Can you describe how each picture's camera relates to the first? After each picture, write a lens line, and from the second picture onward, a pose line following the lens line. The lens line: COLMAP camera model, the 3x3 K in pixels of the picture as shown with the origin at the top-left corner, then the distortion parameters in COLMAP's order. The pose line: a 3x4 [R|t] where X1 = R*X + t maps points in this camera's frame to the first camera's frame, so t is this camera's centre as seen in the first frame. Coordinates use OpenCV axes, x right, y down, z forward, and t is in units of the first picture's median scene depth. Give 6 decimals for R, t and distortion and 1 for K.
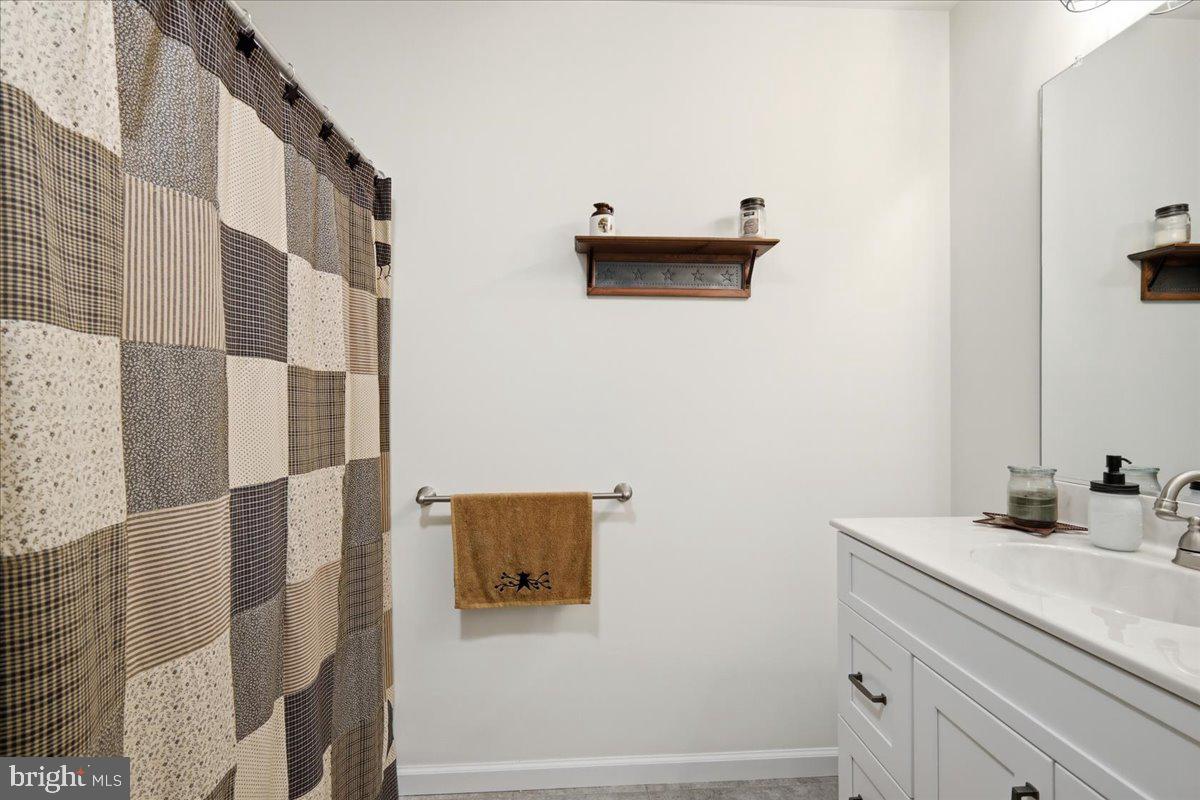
lens RADIAL K [[526.9, 0, 619.8], [0, 526.9, 407.4], [0, 0, 1]] dist [0.005613, -0.000951]
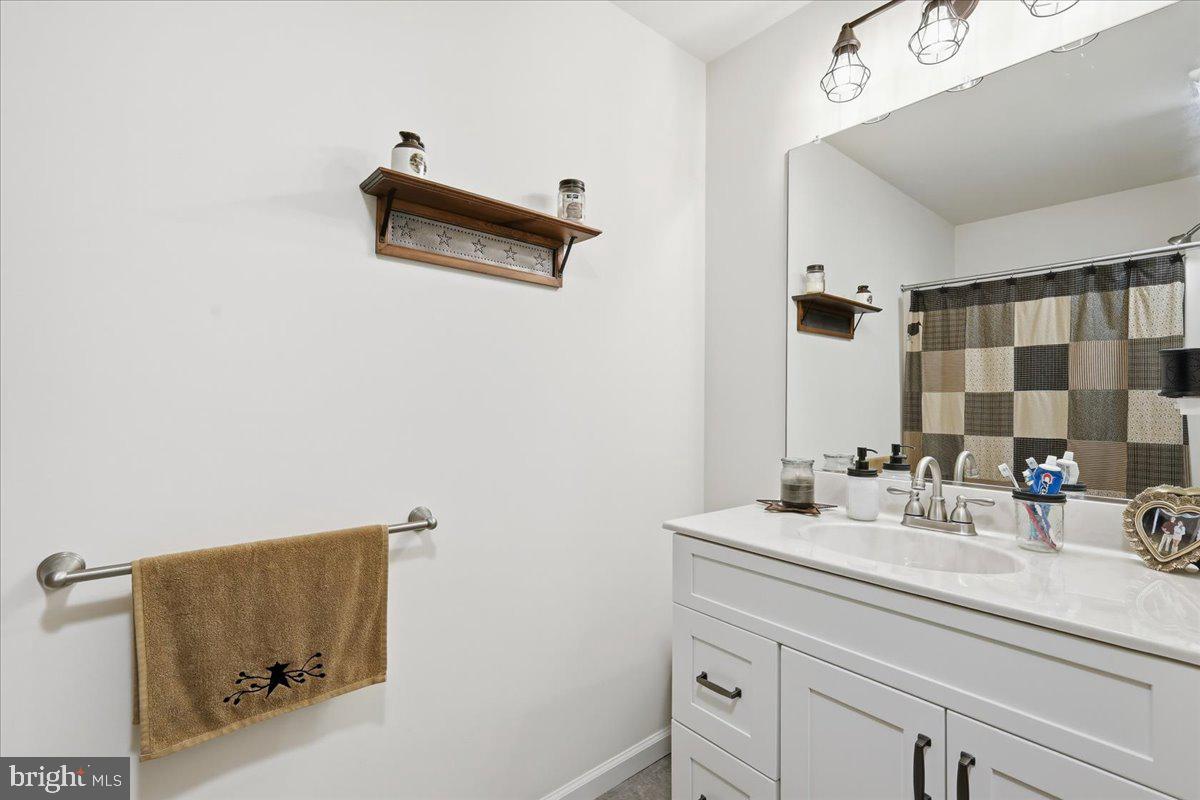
lens RADIAL K [[526.9, 0, 598.4], [0, 526.9, 397.5], [0, 0, 1]] dist [0.005613, -0.000951]
pose [[0.803717, 0.016876, 0.594772, -0.257249], [-0.007639, 0.999808, -0.018045, -0.002614], [-0.594963, 0.009960, 0.803692, 0.245298]]
